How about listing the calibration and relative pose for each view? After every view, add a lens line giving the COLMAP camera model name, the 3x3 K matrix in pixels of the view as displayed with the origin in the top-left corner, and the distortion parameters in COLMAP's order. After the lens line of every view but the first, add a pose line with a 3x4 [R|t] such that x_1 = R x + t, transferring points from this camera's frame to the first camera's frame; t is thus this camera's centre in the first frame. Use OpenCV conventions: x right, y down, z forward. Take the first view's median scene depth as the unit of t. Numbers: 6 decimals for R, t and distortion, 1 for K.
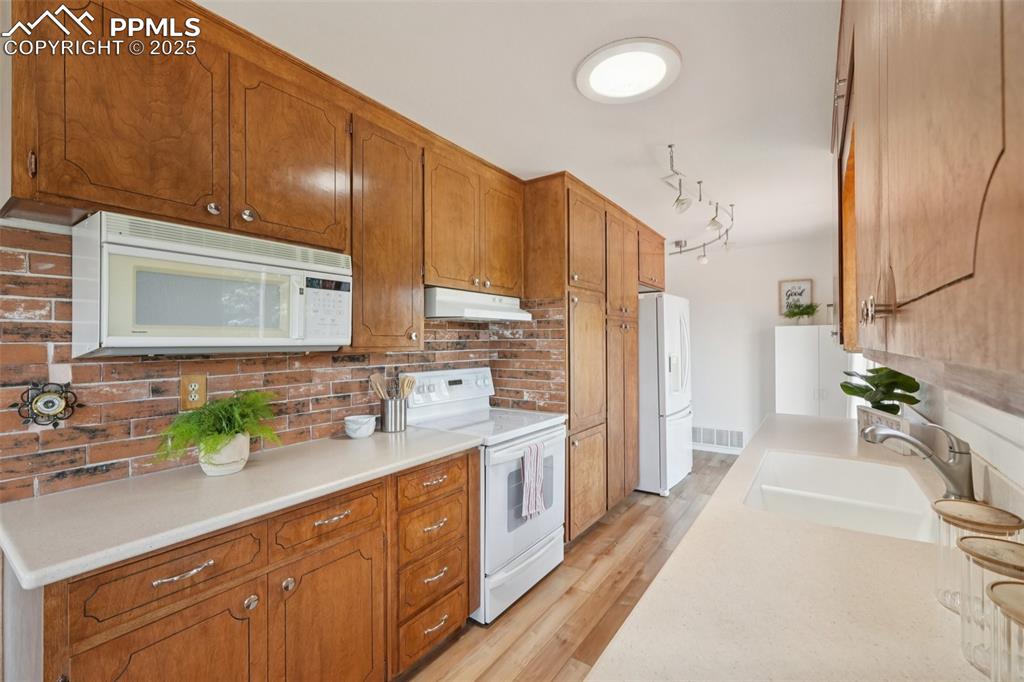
lens RADIAL K [[435.8, 0, 510.1], [0, 435.8, 339.9], [0, 0, 1]] dist [-0.000680, 0.000692]
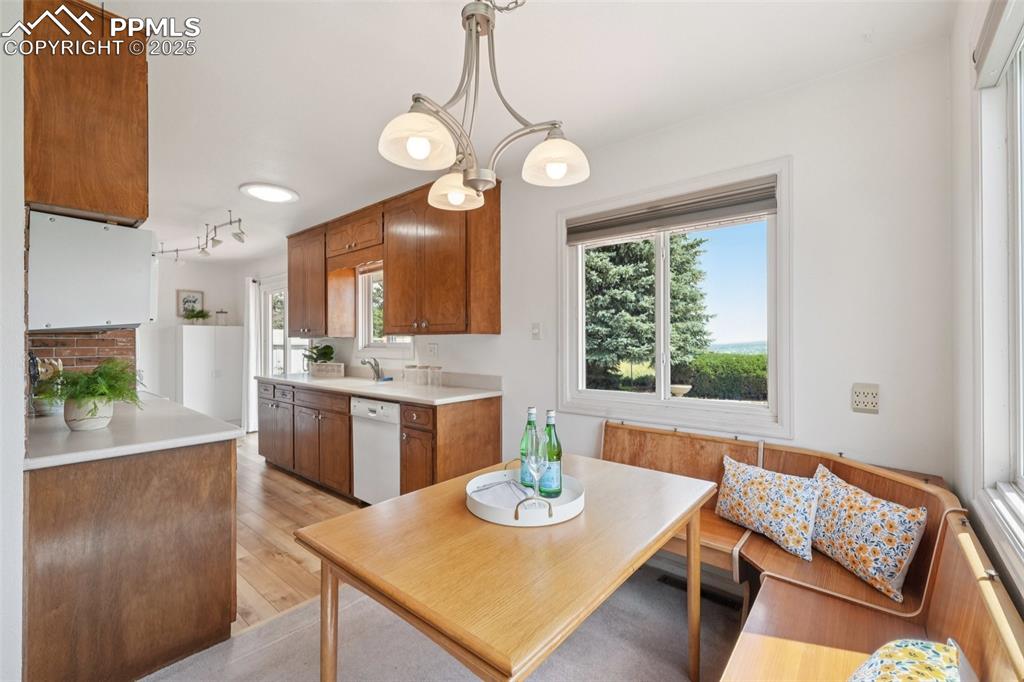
lens RADIAL K [[437.9, 0, 511.0], [0, 437.9, 340.2], [0, 0, 1]] dist [0.000629, 0.000694]
pose [[0.092376, 0.007895, 0.995693, -0.990144], [-0.000647, 0.999969, -0.007869, 0.037662], [-0.995724, 0.000083, 0.092378, -0.155167]]
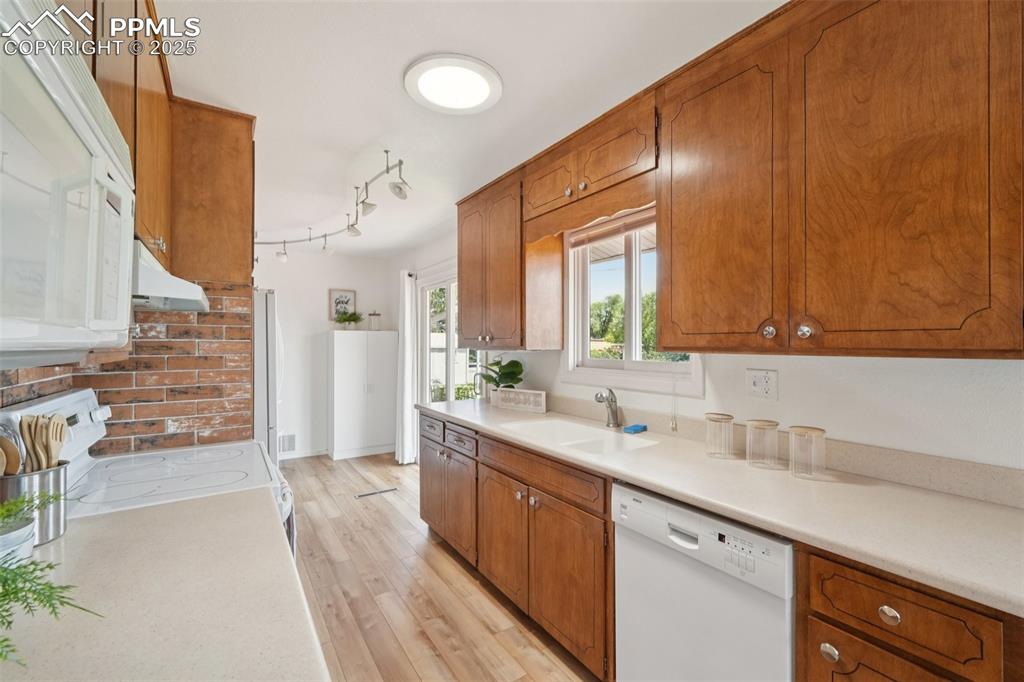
lens RADIAL K [[437.9, 0, 511.0], [0, 437.9, 340.2], [0, 0, 1]] dist [0.000629, 0.000694]
pose [[0.365193, 0.012043, 0.930854, -0.411807], [-0.005073, 0.999927, -0.010947, 0.004479], [-0.930918, -0.000724, 0.365227, 0.309323]]
